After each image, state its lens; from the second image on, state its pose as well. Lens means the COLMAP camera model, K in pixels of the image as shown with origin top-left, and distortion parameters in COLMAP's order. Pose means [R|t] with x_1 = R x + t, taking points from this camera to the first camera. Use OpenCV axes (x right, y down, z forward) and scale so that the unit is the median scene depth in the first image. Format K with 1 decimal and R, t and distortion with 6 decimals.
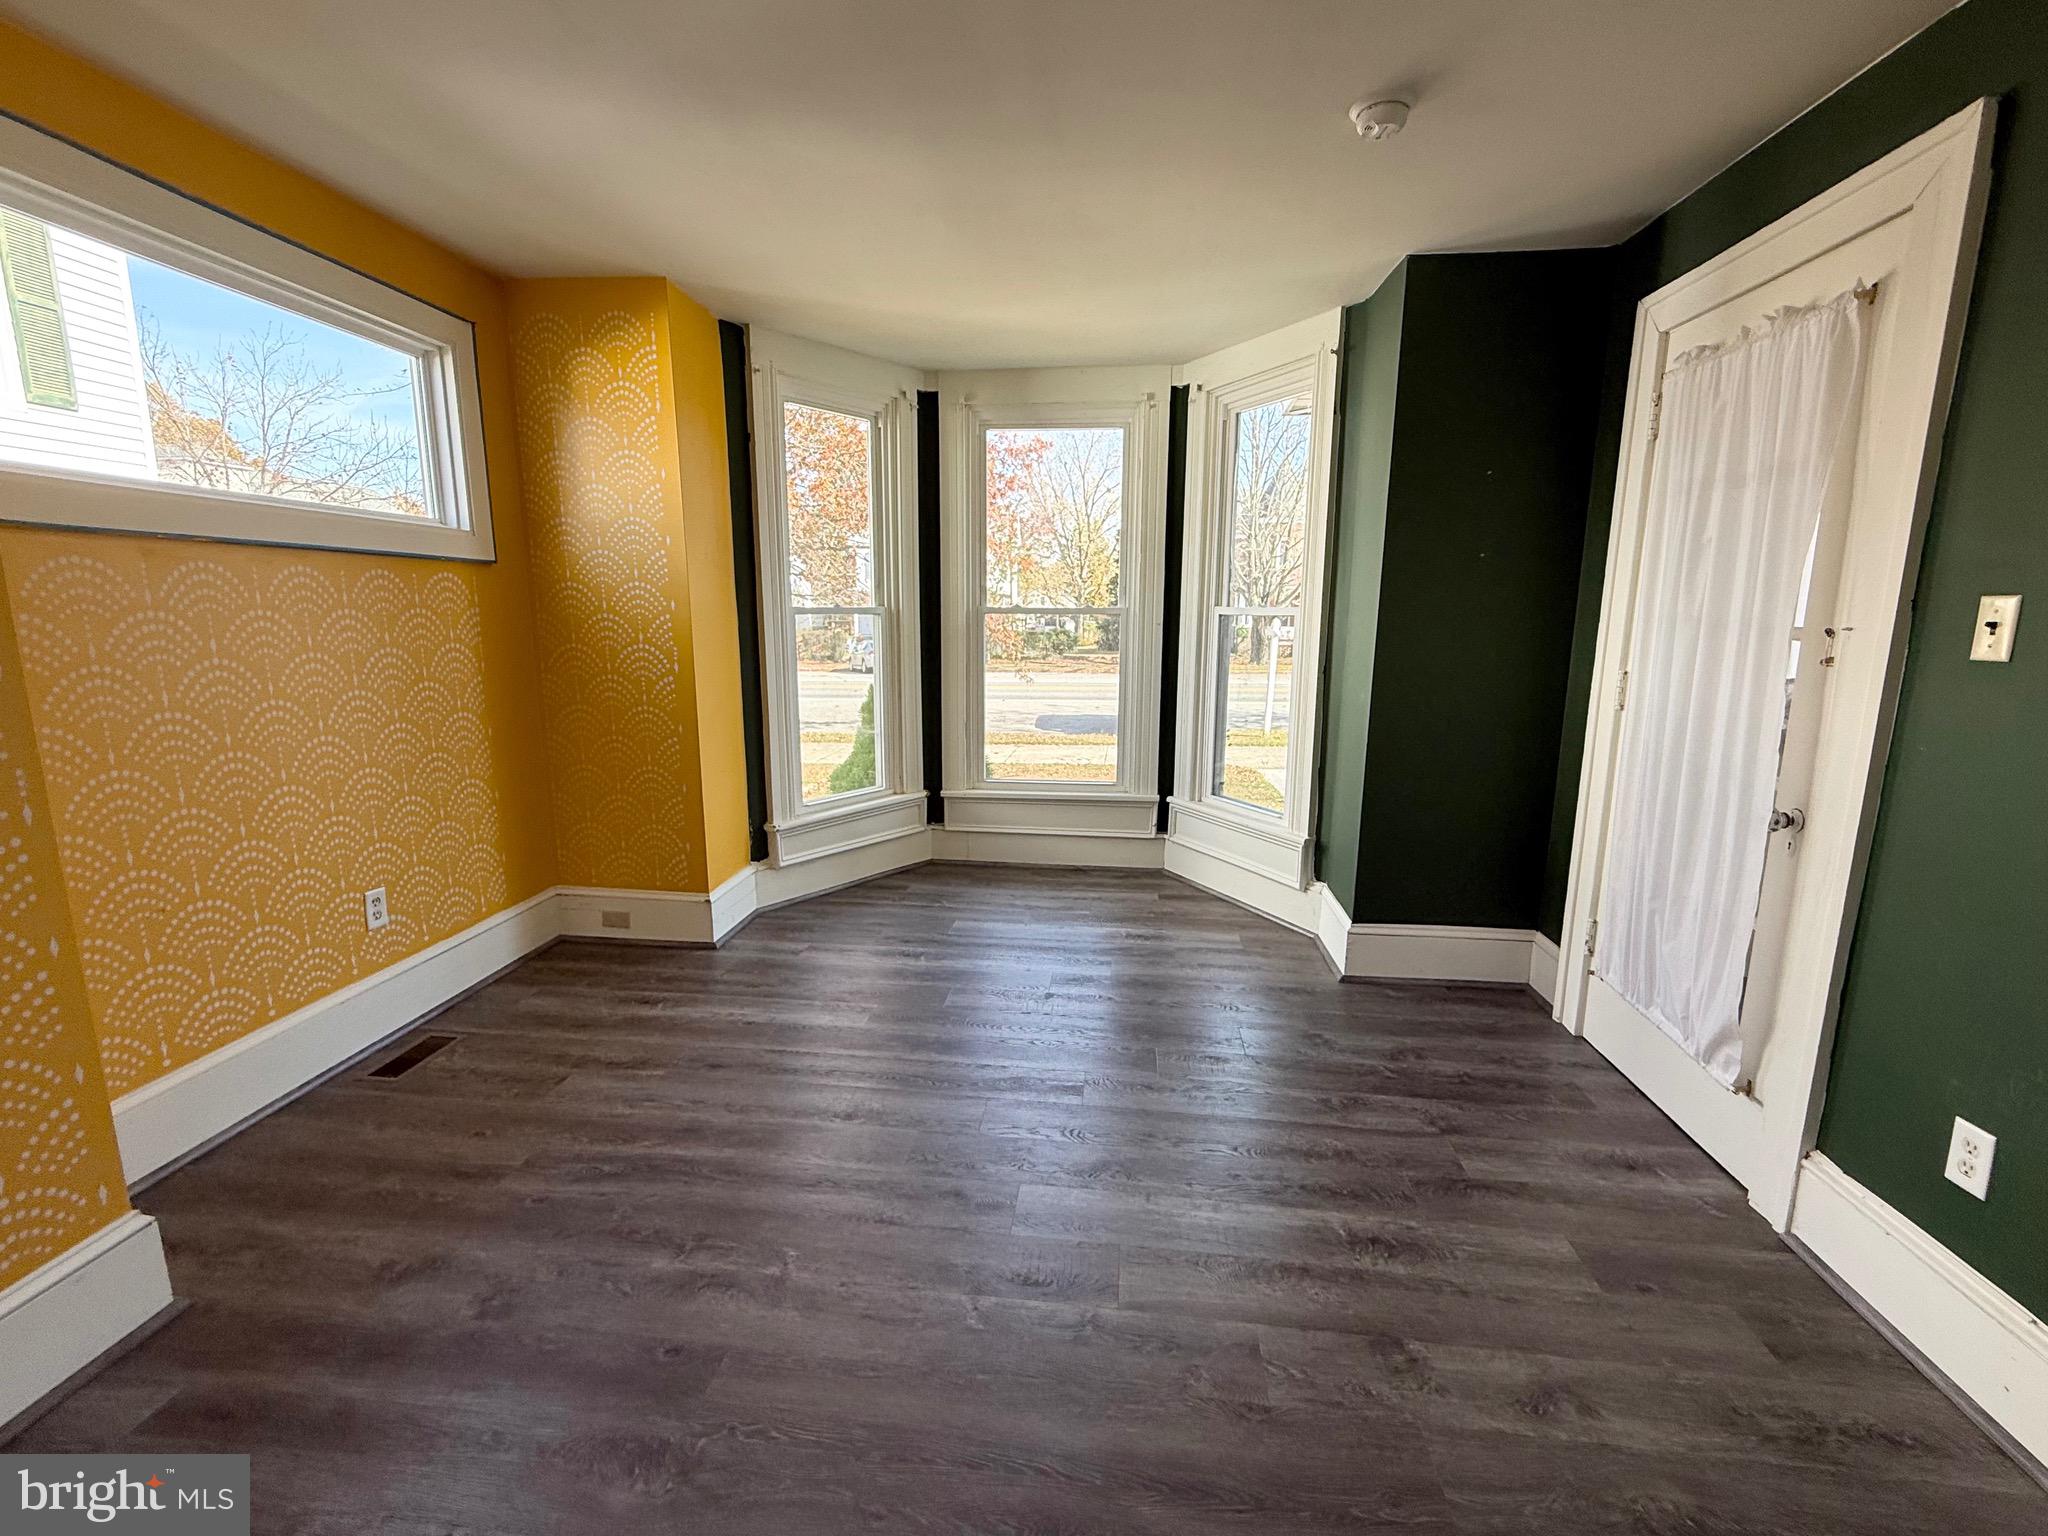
lens RADIAL K [[889.6, 0, 1029.1], [0, 889.6, 765.5], [0, 0, 1]] dist [0.000241, -0.000064]
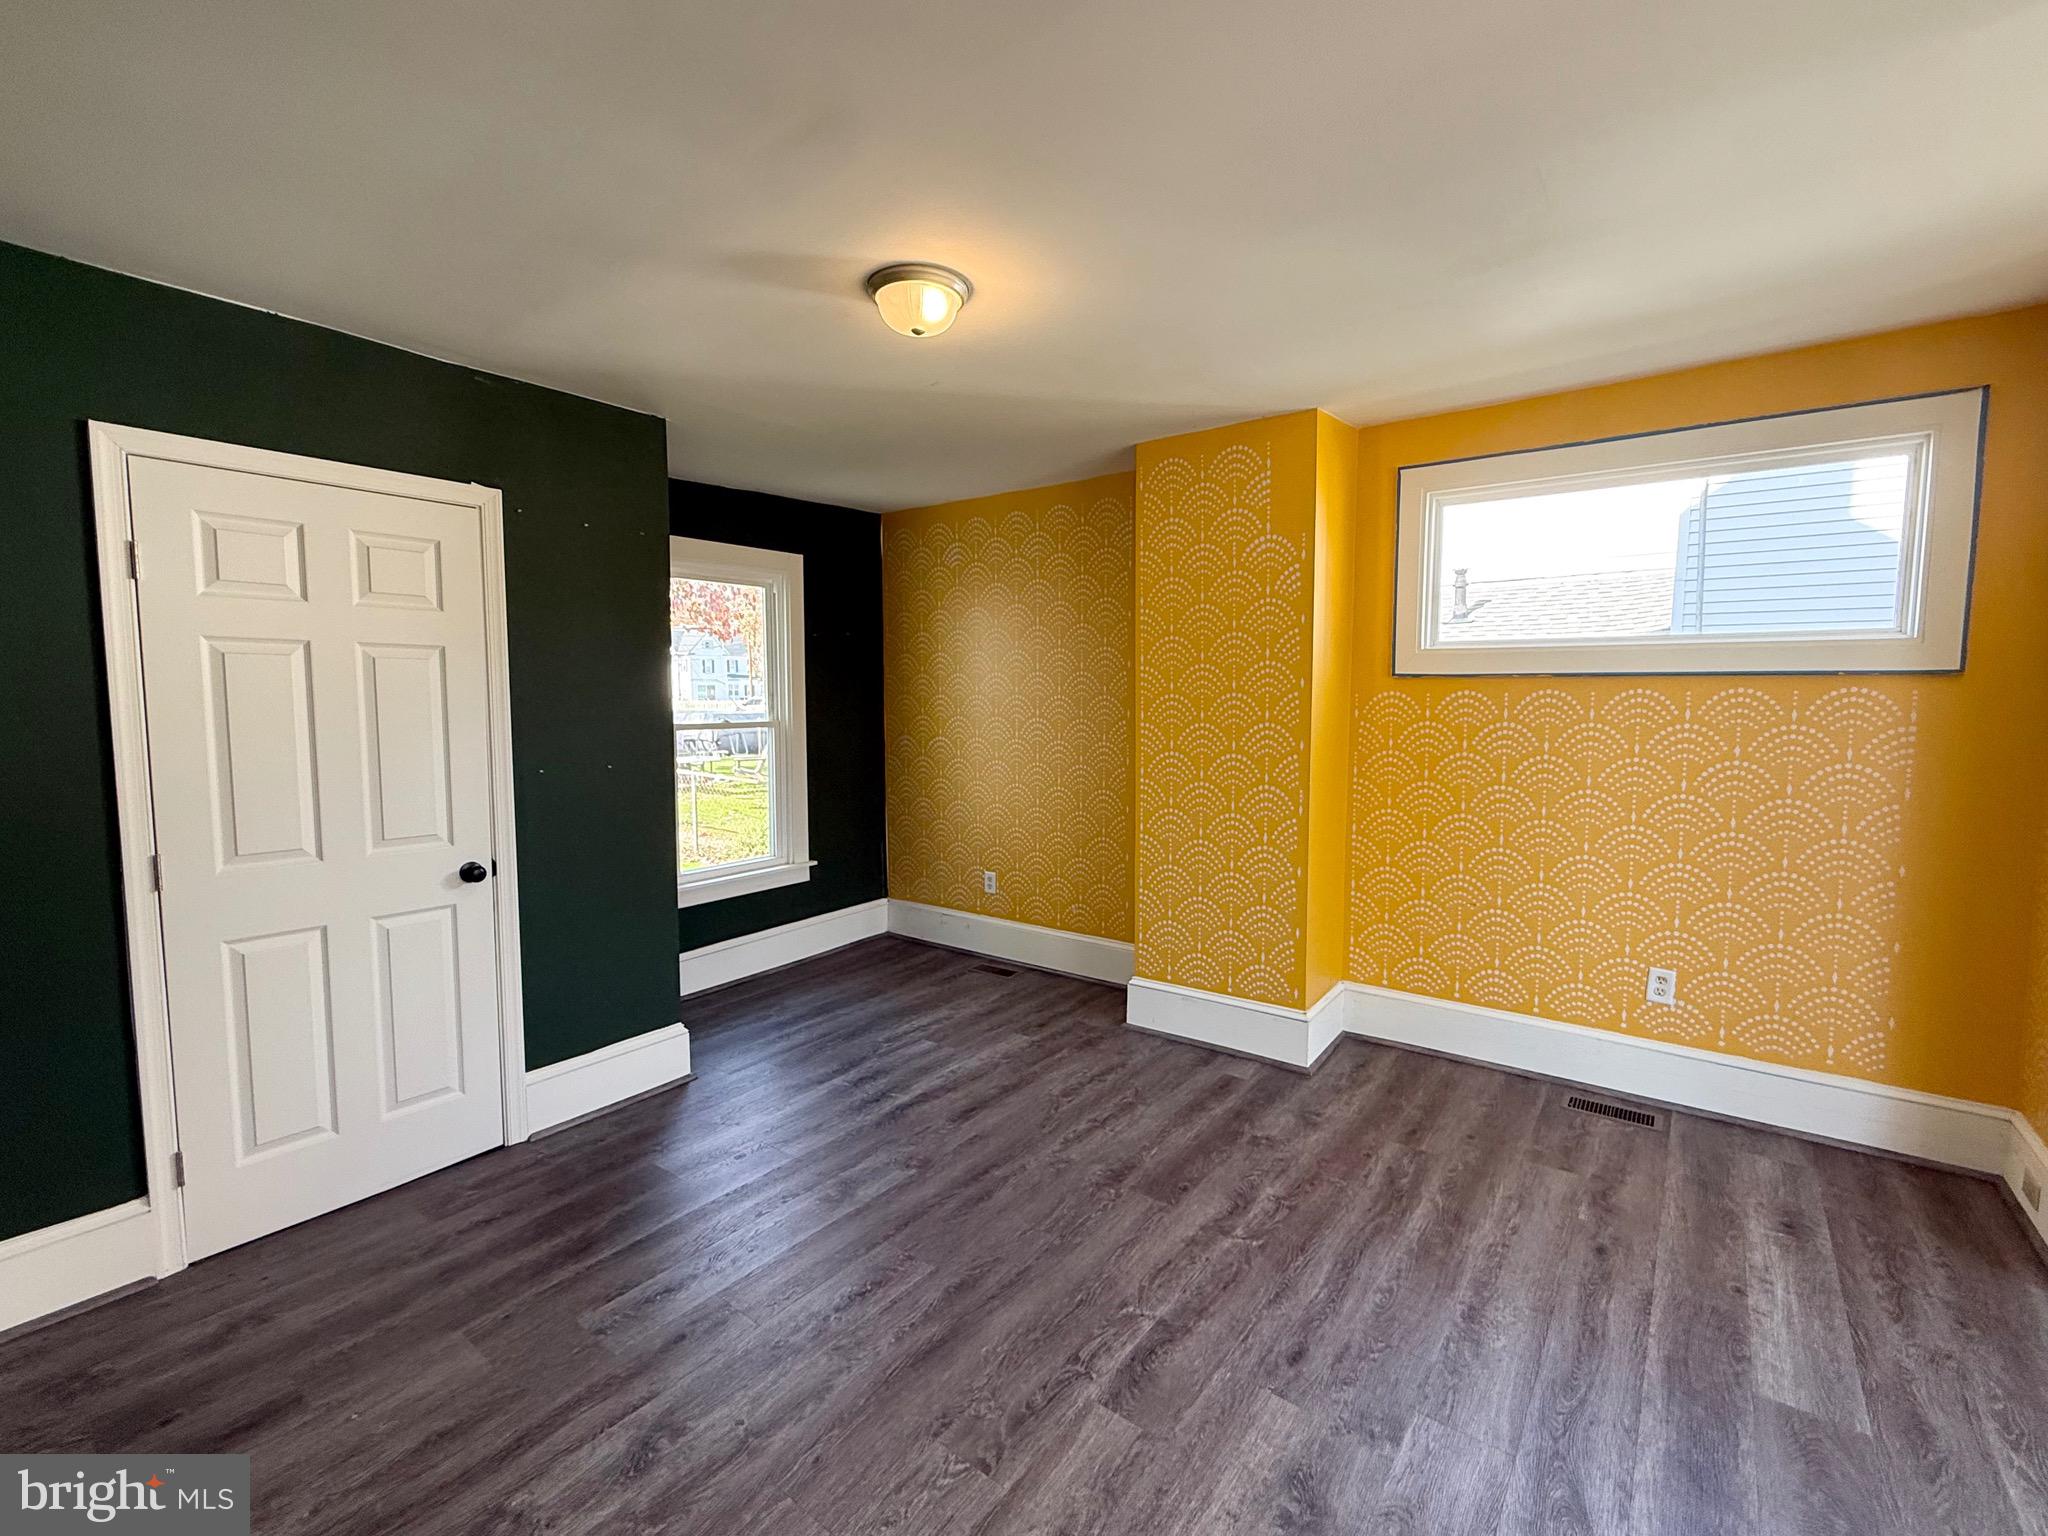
lens RADIAL K [[889.6, 0, 1029.1], [0, 889.6, 765.5], [0, 0, 1]] dist [0.000241, -0.000064]
pose [[-0.509377, 0.063841, -0.858172, 0.636122], [-0.155765, 0.973931, 0.164908, -0.176009], [0.846329, 0.217674, -0.486154, 0.830424]]
